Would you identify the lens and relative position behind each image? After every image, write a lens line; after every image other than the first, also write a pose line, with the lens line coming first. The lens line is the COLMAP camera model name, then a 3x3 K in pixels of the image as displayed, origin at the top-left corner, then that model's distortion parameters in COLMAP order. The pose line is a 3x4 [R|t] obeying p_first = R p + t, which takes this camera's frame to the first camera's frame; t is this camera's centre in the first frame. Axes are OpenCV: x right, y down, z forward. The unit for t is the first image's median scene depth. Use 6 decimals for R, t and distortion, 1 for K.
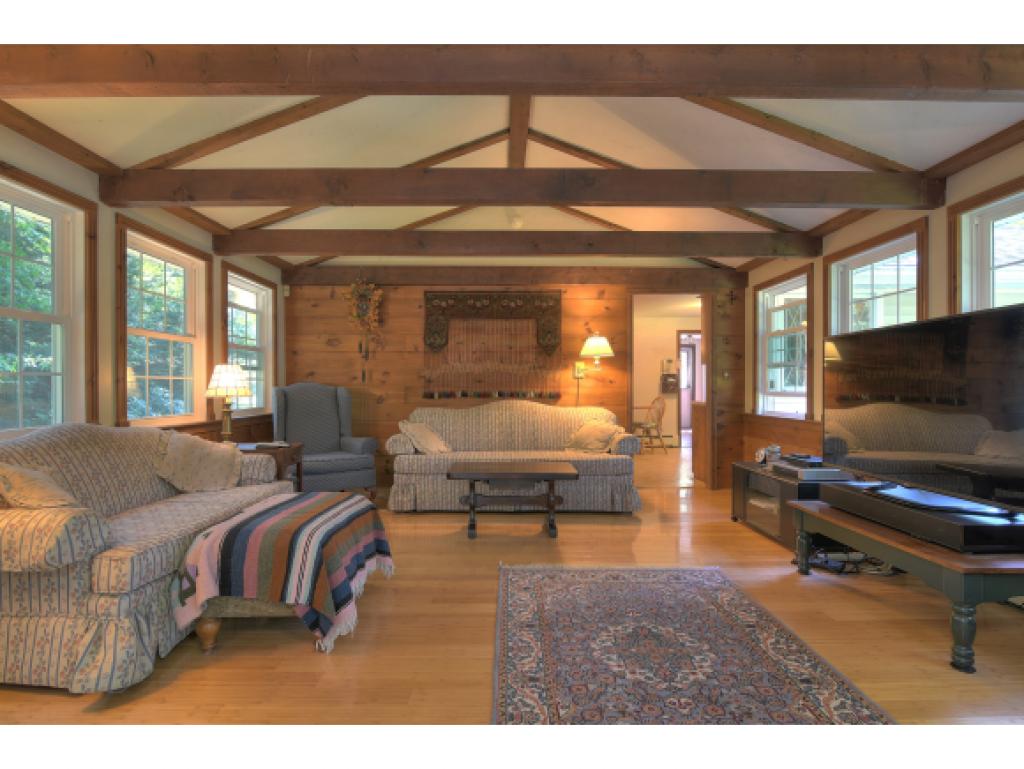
lens RADIAL K [[530.3, 0, 506.6], [0, 530.3, 384.9], [0, 0, 1]] dist [-0.013611, -0.000674]
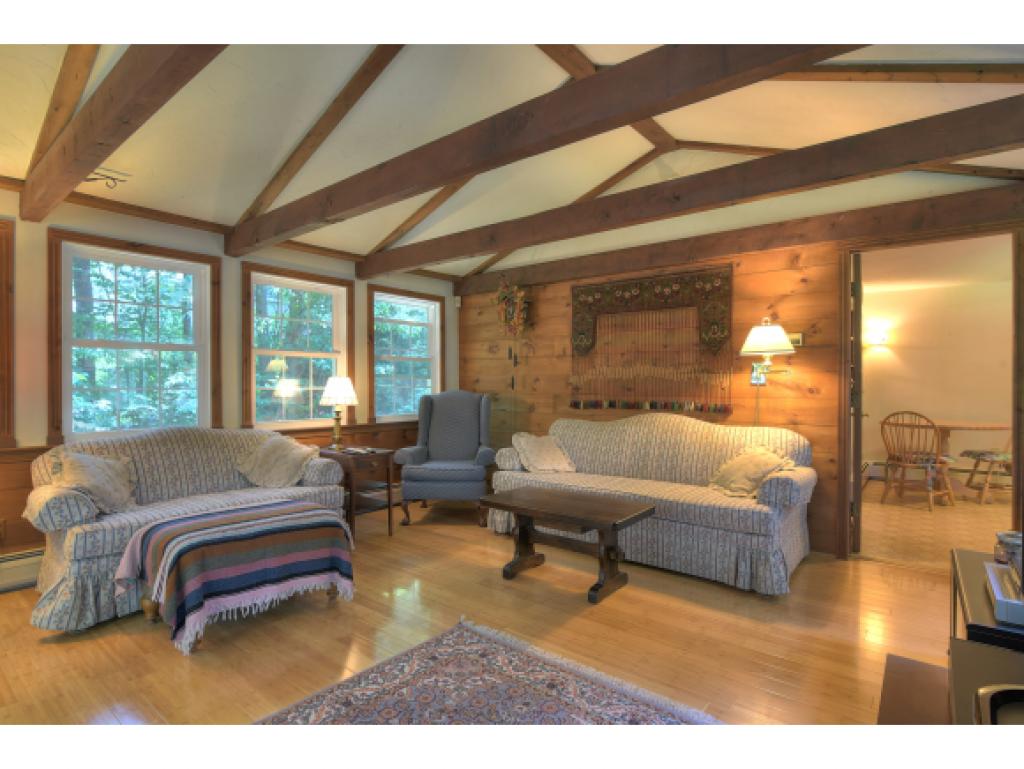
lens RADIAL K [[540.7, 0, 510.6], [0, 540.7, 386.5], [0, 0, 1]] dist [-0.017369, 0.000284]
pose [[0.762184, 0.002590, -0.647355, 0.351894], [0.002794, 0.999970, 0.007291, -0.017382], [0.647354, -0.007366, 0.762154, 0.246287]]
